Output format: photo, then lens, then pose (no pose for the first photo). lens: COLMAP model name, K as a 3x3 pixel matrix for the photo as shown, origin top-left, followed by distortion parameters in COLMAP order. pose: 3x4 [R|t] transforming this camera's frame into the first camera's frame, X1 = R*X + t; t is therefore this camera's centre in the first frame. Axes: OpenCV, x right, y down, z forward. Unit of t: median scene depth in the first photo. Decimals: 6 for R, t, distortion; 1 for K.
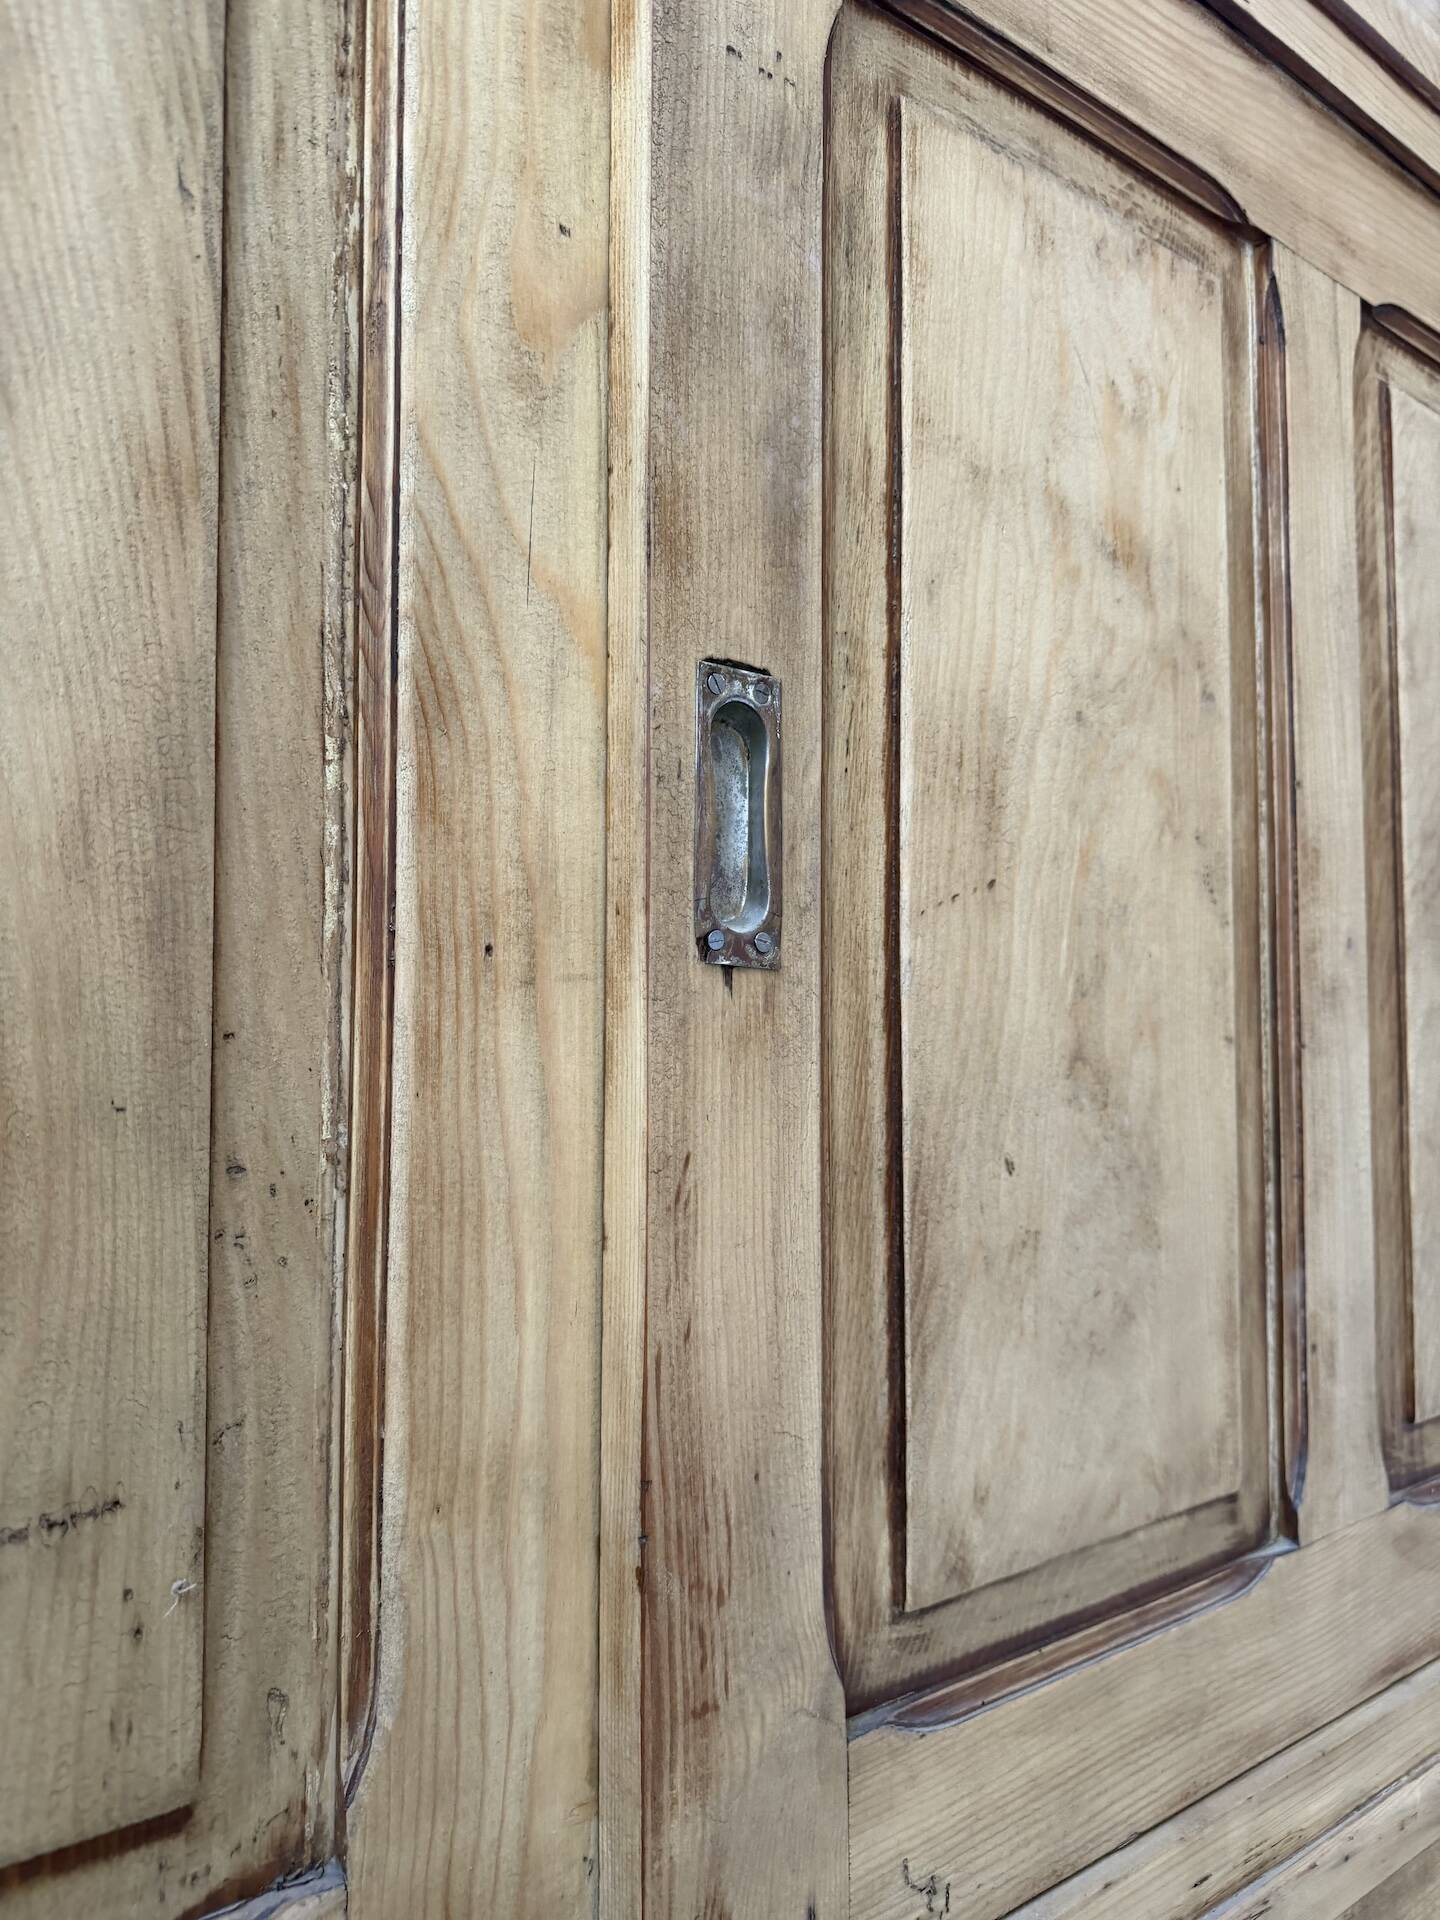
lens RADIAL K [[1399.5, 0, 739.5], [0, 1399.5, 965.5], [0, 0, 1]] dist [0.007502, -0.019846]
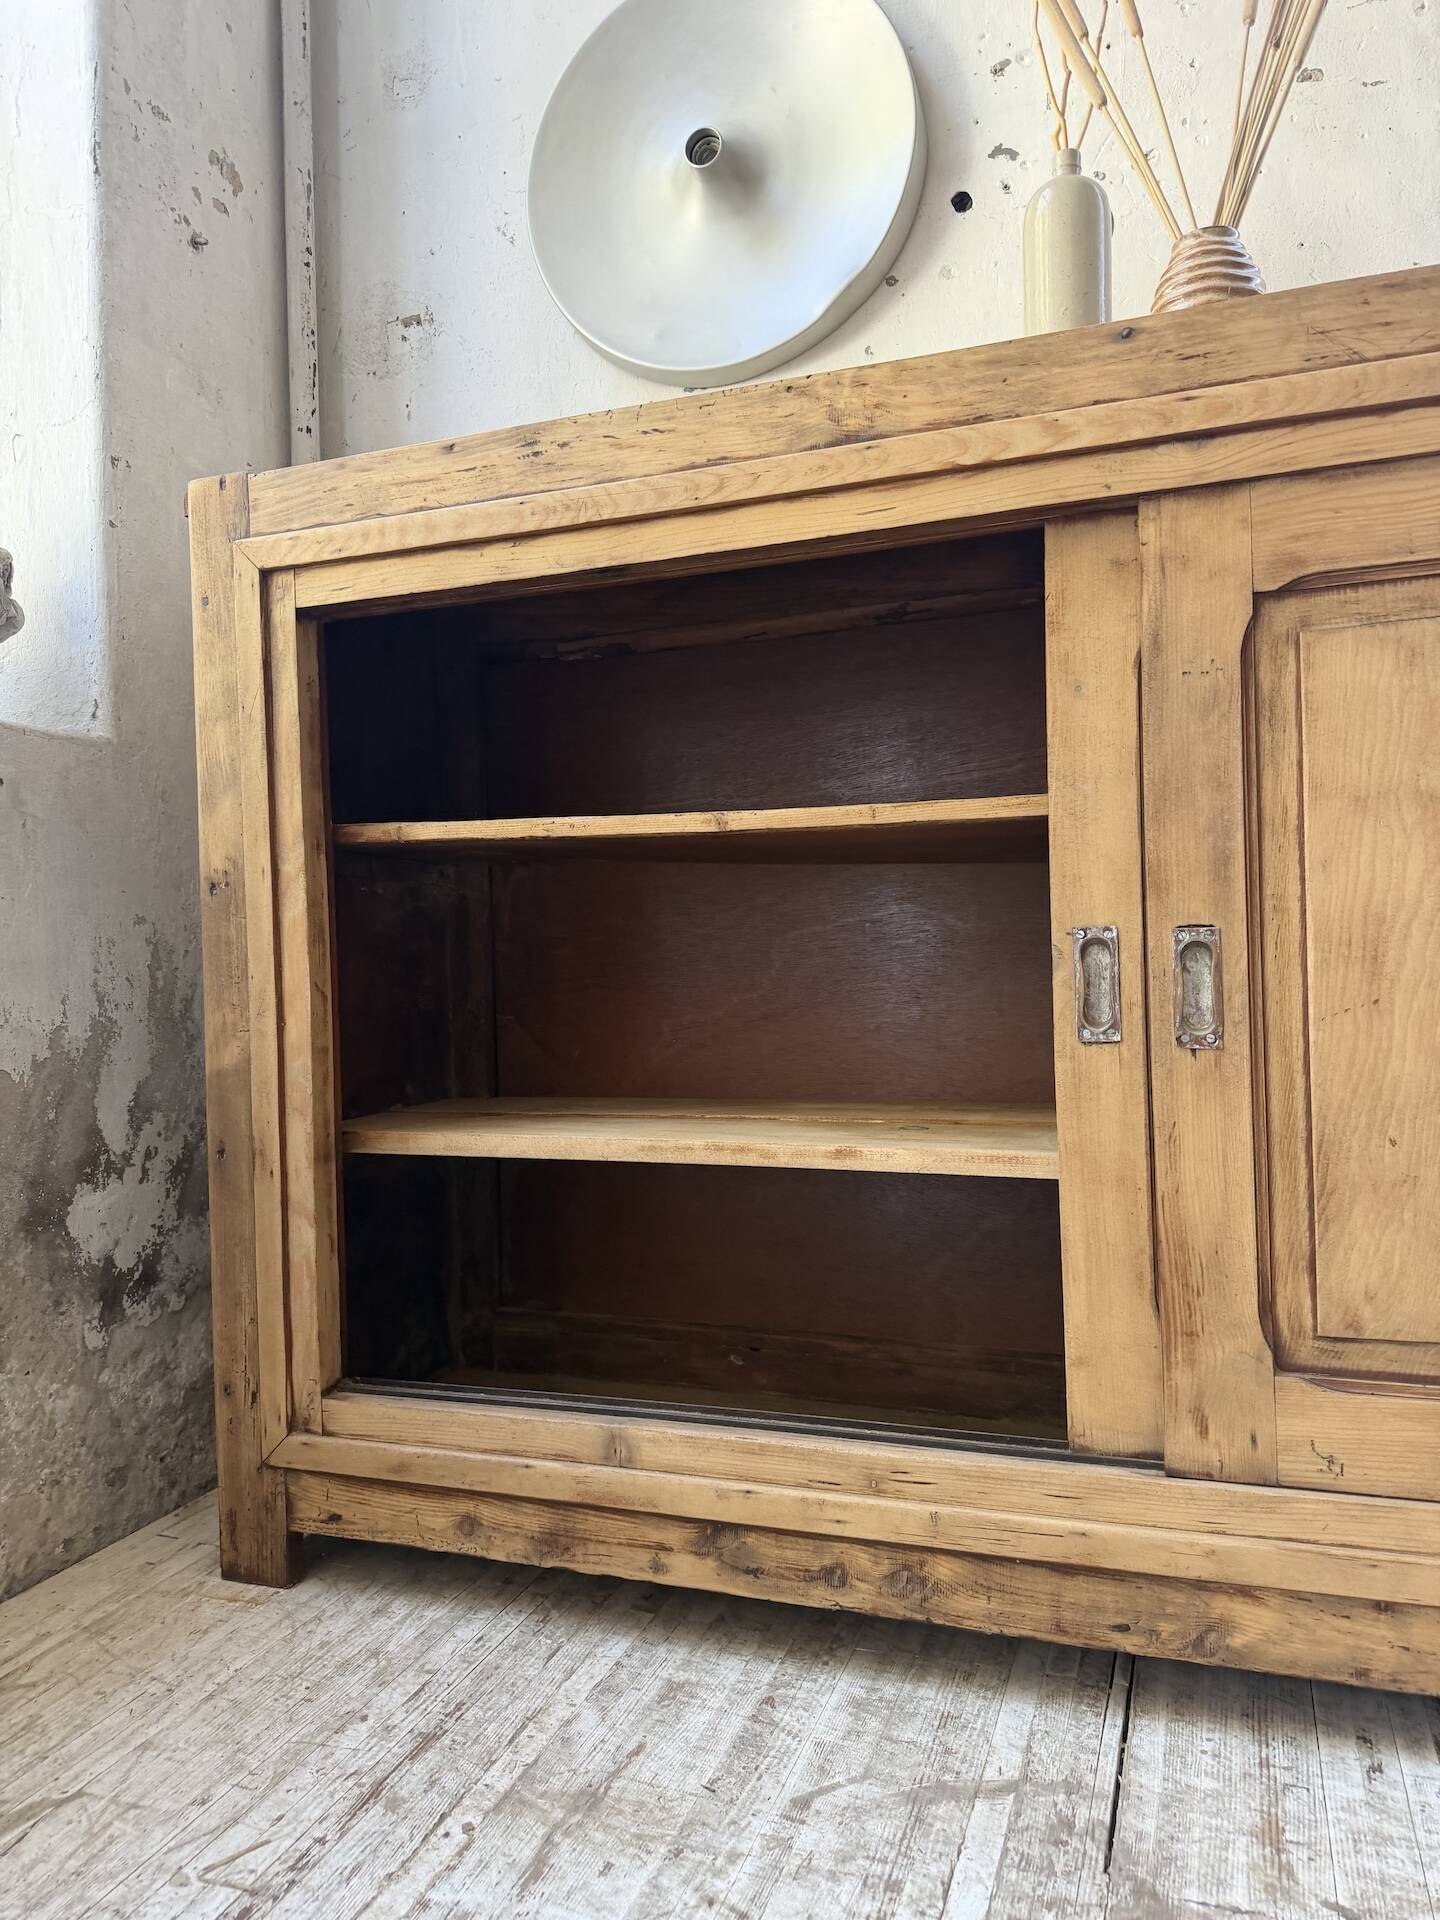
lens RADIAL K [[1360.7, 0, 721.6], [0, 1360.7, 957.7], [0, 0, 1]] dist [0.037067, -0.050665]
pose [[0.514041, -0.024210, -0.857424, 1.476673], [0.062999, 0.997968, 0.009590, -0.212199], [0.855449, -0.058946, 0.514521, -0.872592]]
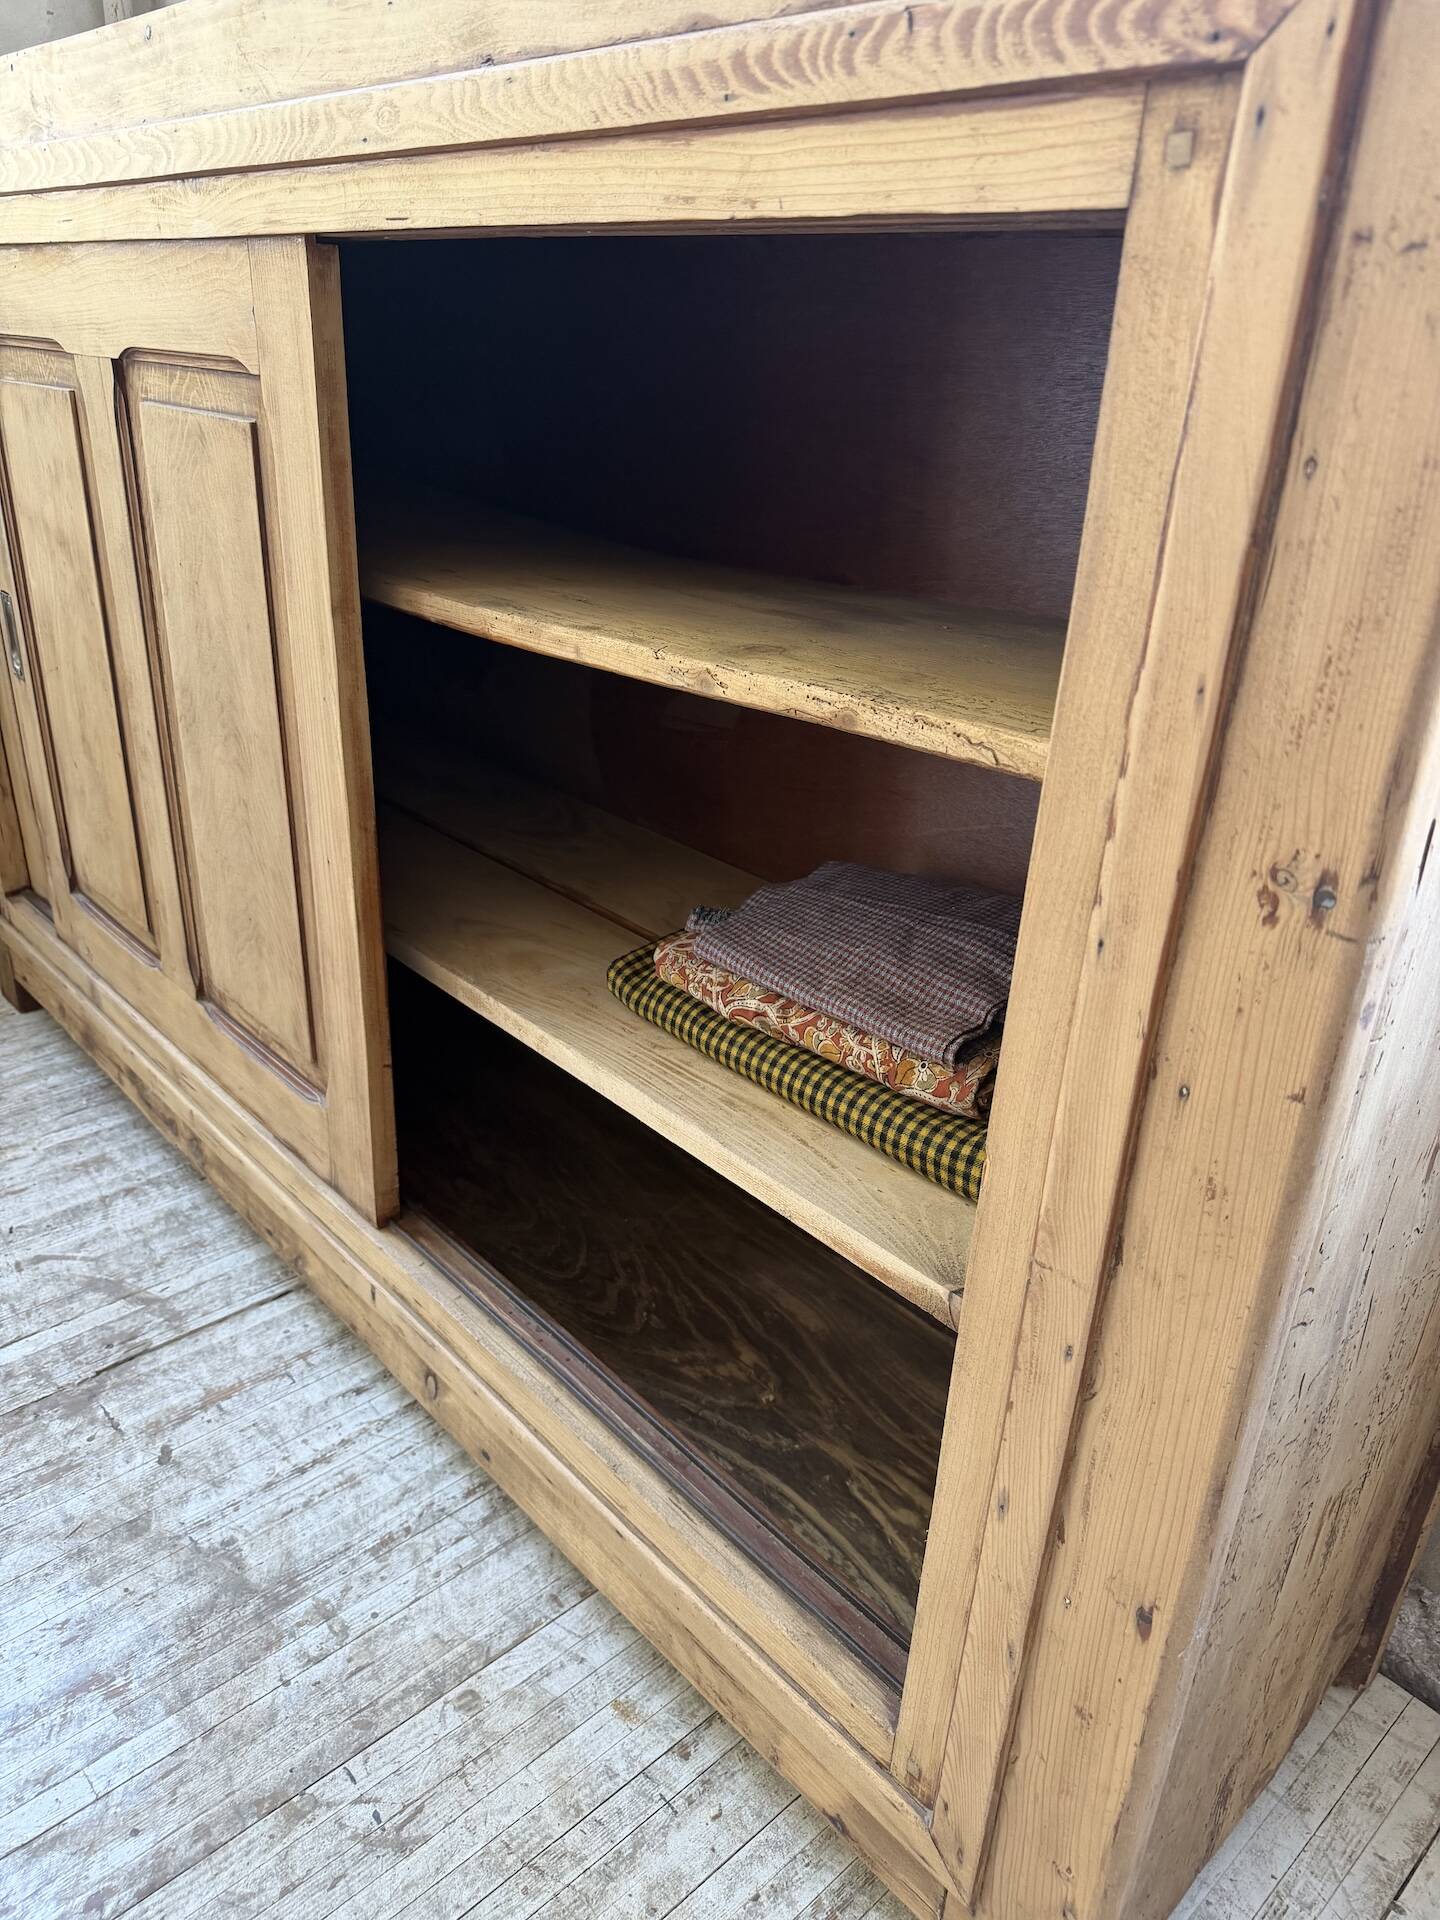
lens RADIAL K [[1360.7, 0, 729.0], [0, 1360.7, 963.6], [0, 0, 1]] dist [0.037067, -0.050665]
pose [[0.064701, 0.412520, -0.908648, 2.289488], [-0.008061, 0.910742, 0.412896, -0.751652], [0.997872, -0.019390, 0.062252, 1.517900]]
